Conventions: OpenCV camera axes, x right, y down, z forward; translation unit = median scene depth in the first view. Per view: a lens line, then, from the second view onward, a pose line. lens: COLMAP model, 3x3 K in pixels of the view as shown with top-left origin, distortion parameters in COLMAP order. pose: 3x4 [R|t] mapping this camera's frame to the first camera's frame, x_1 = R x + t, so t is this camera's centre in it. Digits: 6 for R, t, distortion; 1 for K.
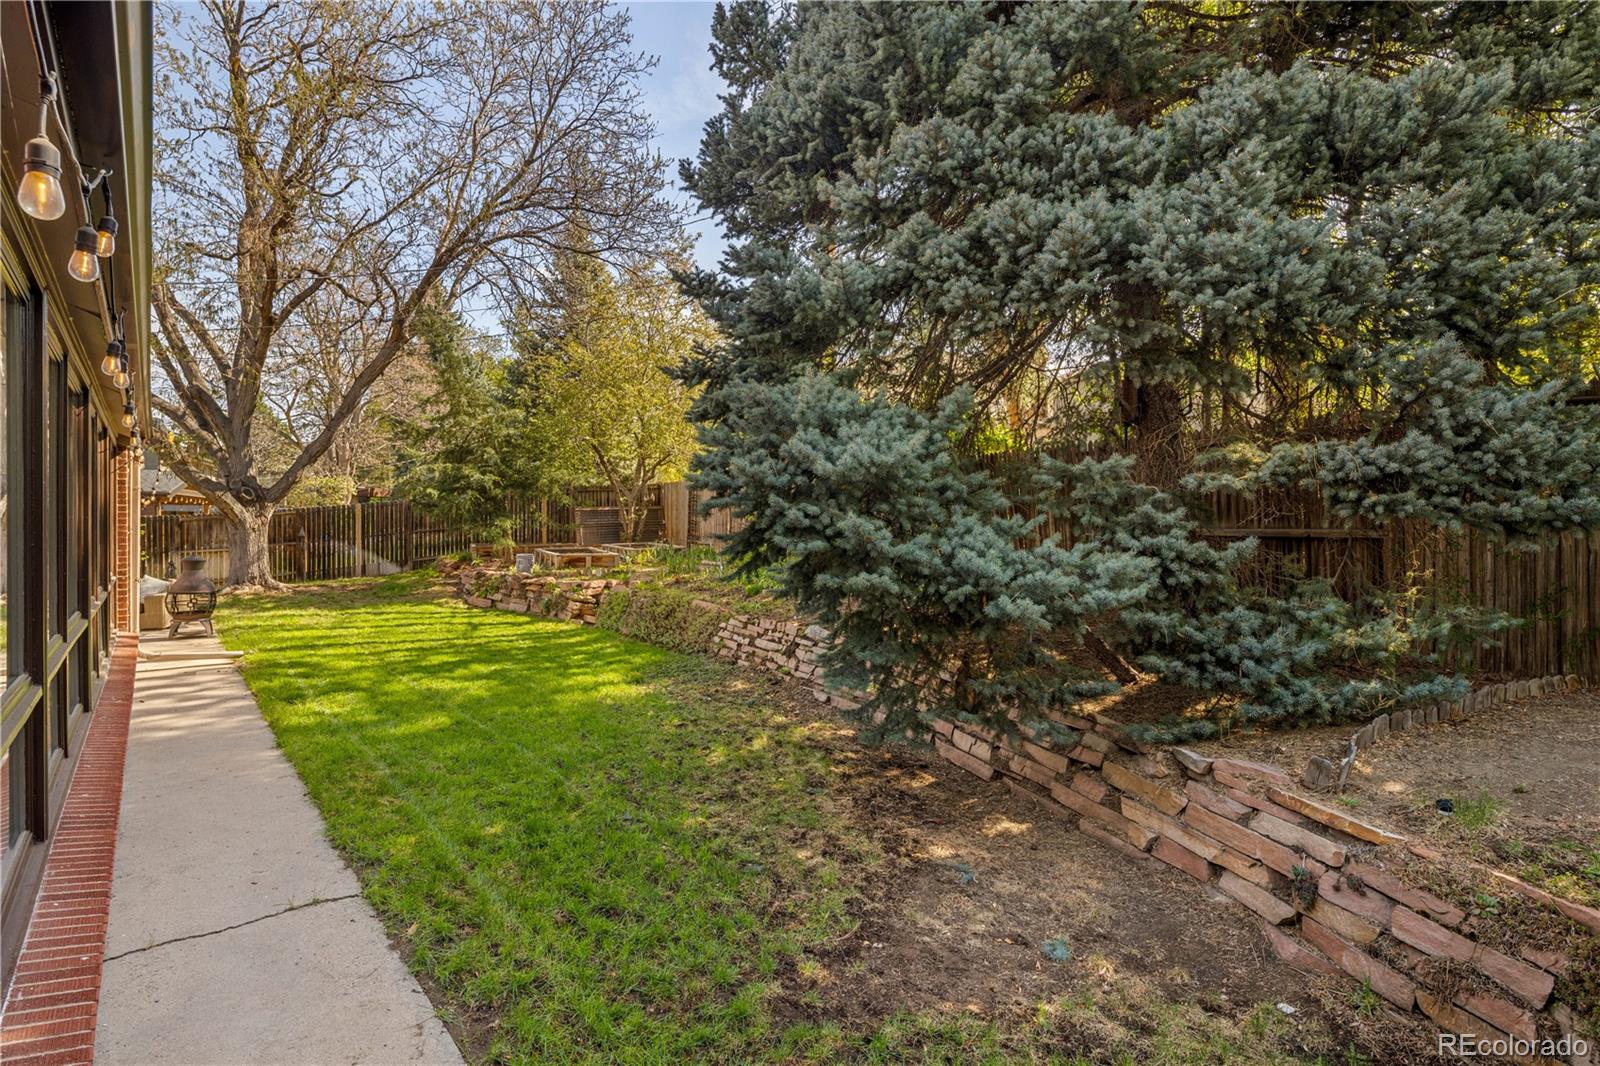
lens RADIAL K [[776.0, 0, 803.1], [0, 776.0, 518.0], [0, 0, 1]] dist [0.003883, 0.000316]
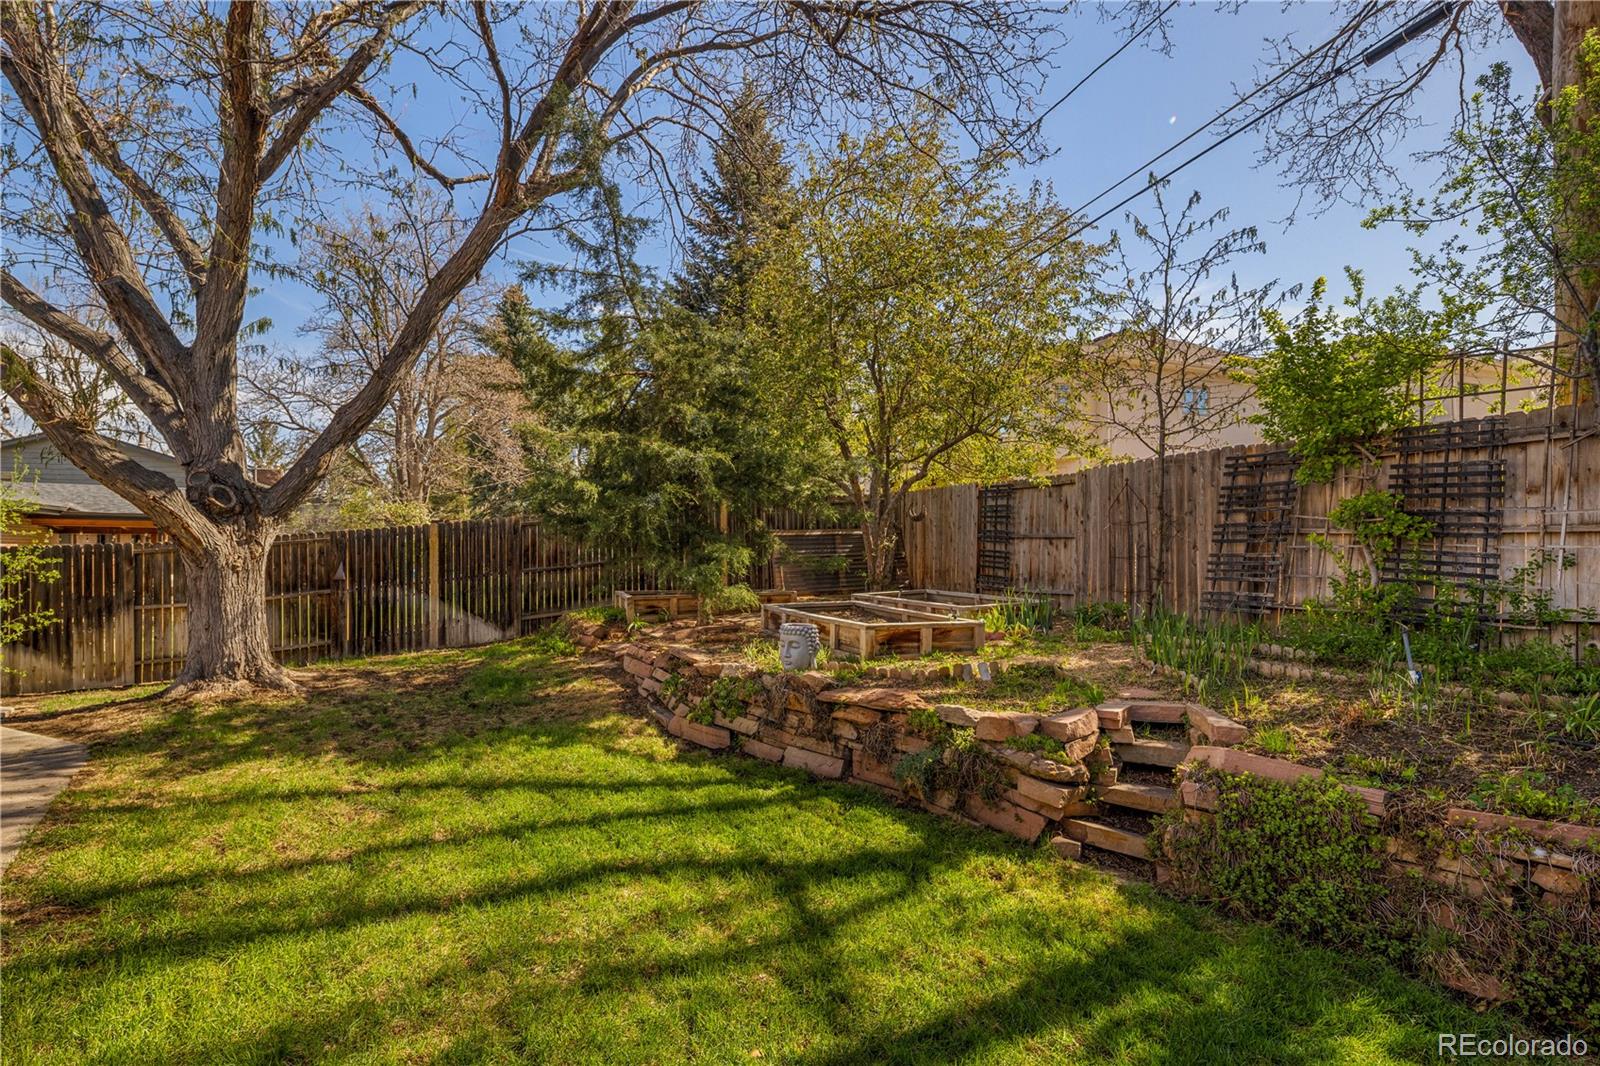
lens RADIAL K [[776.0, 0, 801.2], [0, 776.0, 549.3], [0, 0, 1]] dist [0.003883, 0.000316]
pose [[0.997069, -0.003377, -0.076432, -0.298031], [0.003016, 0.999984, -0.004848, 0.005711], [0.076447, 0.004604, 0.997063, 0.519075]]
